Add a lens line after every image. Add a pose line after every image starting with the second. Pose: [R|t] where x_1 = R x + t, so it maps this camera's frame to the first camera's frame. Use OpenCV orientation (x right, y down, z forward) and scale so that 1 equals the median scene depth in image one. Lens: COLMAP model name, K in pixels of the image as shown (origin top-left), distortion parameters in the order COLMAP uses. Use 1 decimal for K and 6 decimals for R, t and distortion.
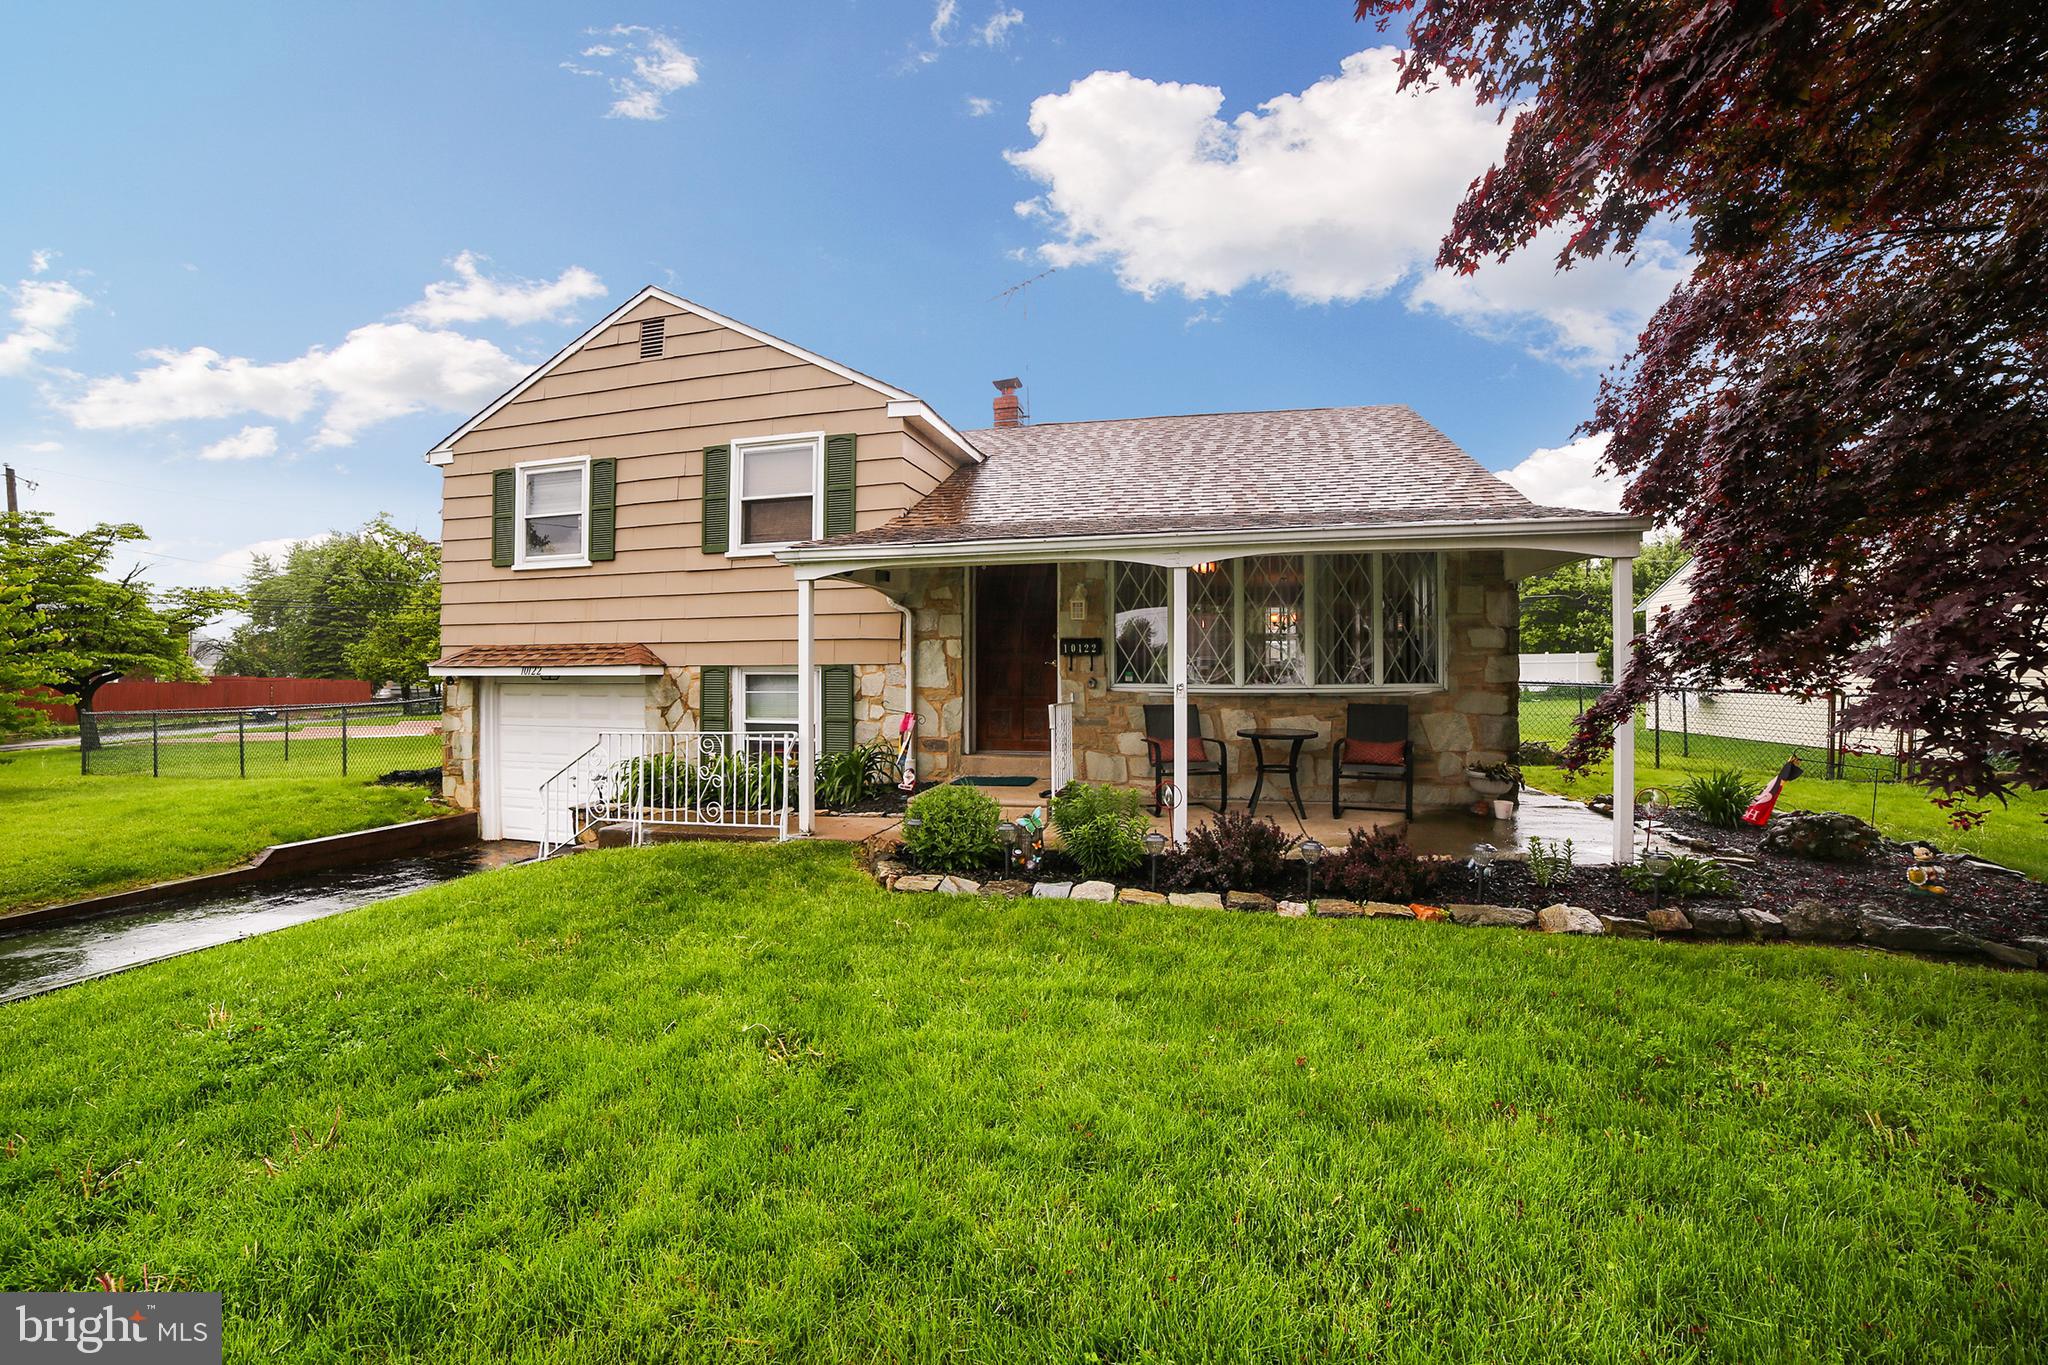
lens RADIAL K [[853.8, 0, 1030.4], [0, 853.8, 666.4], [0, 0, 1]] dist [-0.102489, 0.035421]
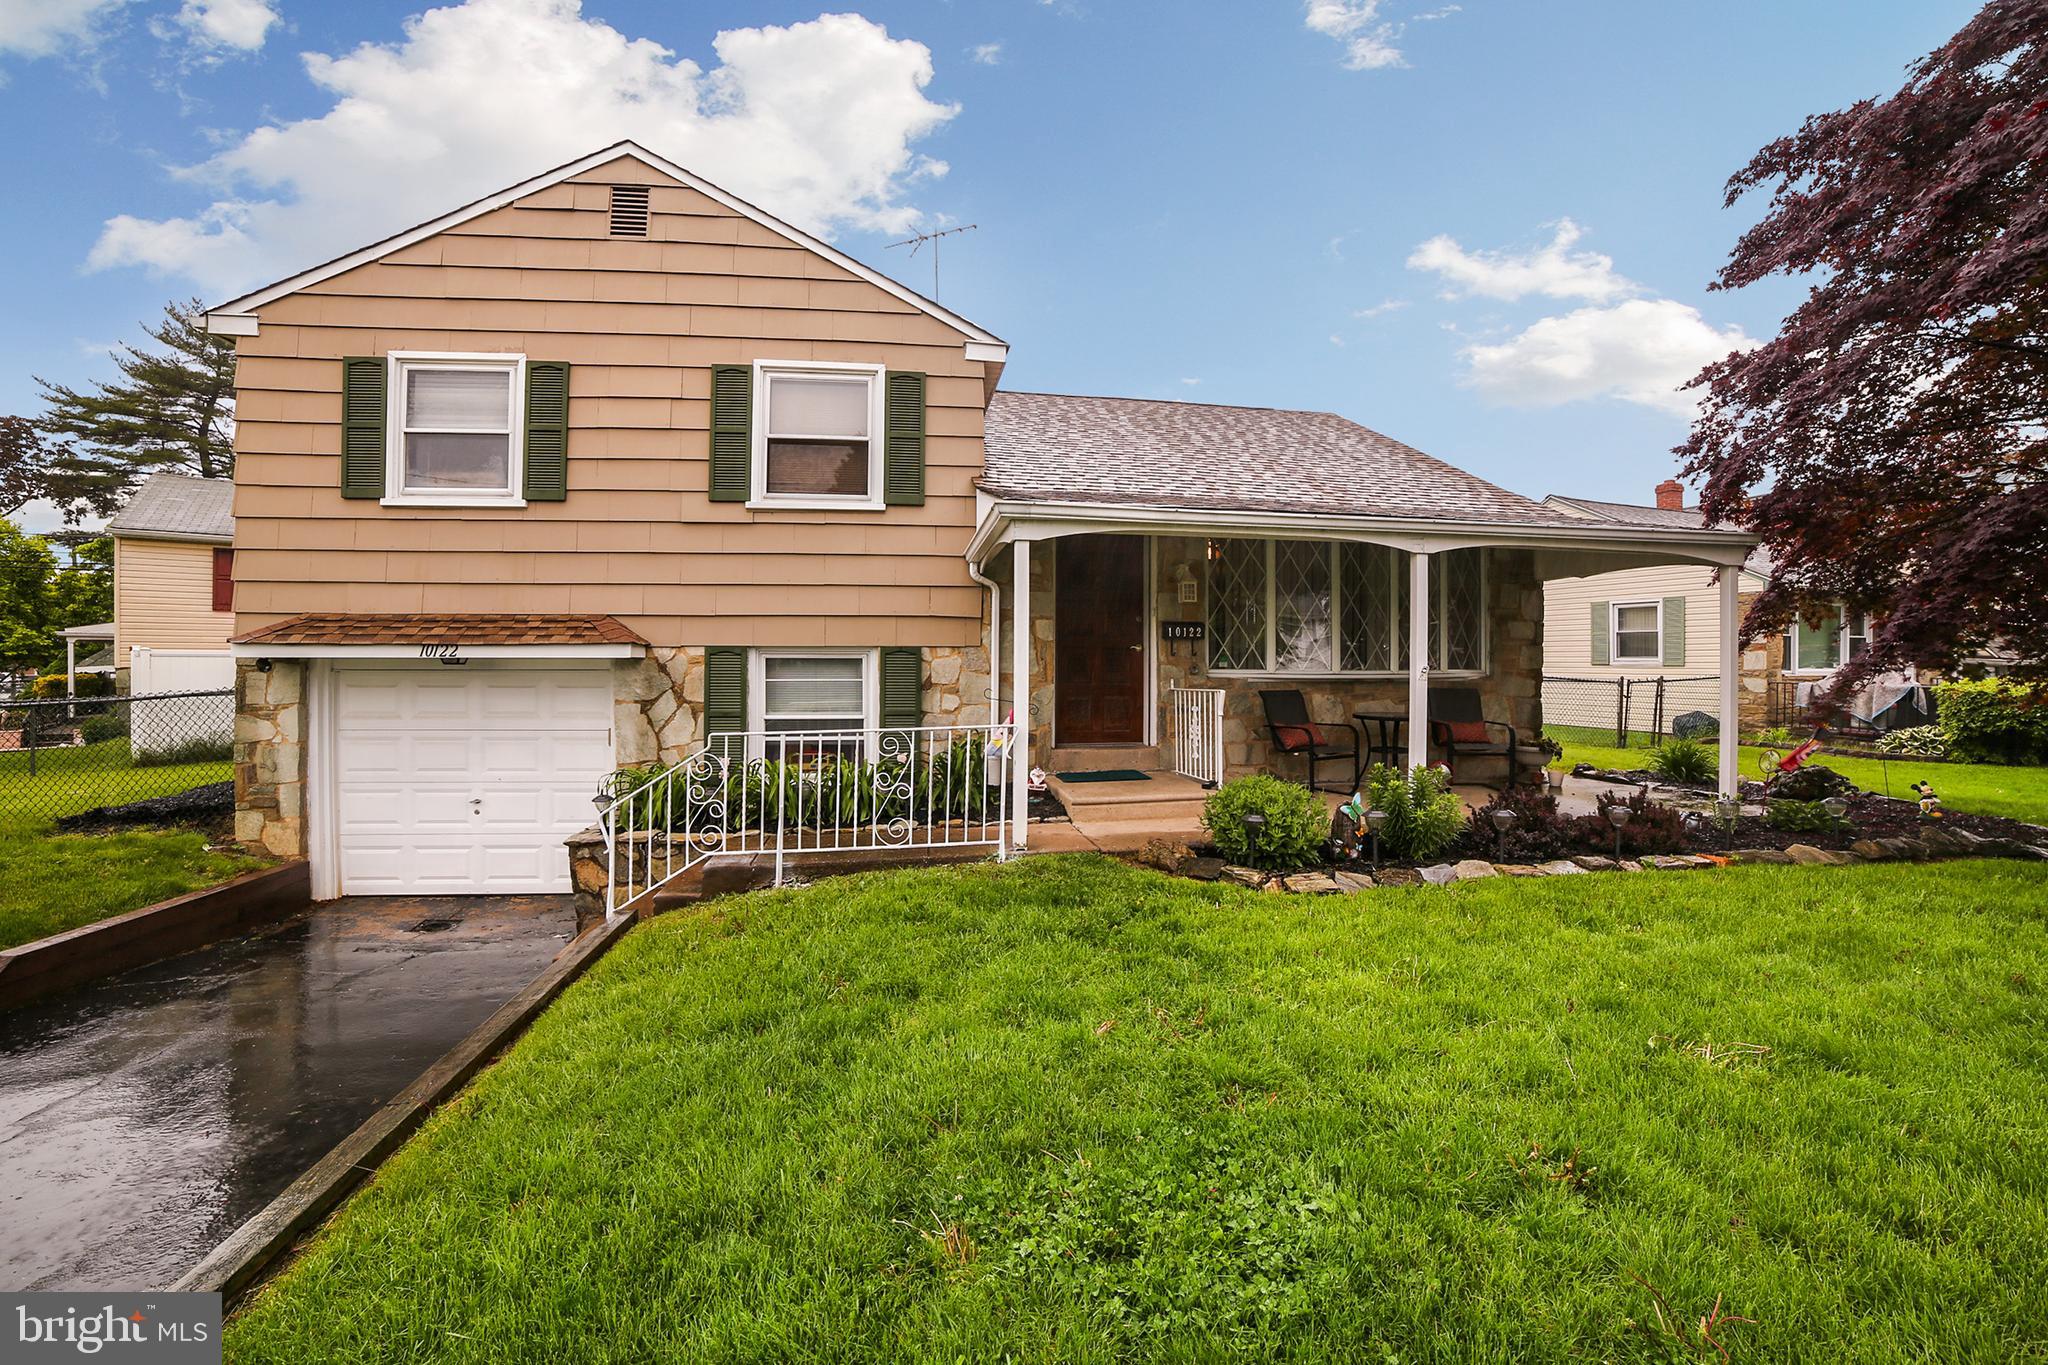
lens RADIAL K [[853.8, 0, 1030.4], [0, 853.8, 666.4], [0, 0, 1]] dist [-0.102489, 0.035421]
pose [[0.919768, 0.004457, 0.392437, -0.419709], [-0.006377, 0.999973, 0.003591, 0.013097], [-0.392411, -0.005805, 0.919772, 0.173686]]
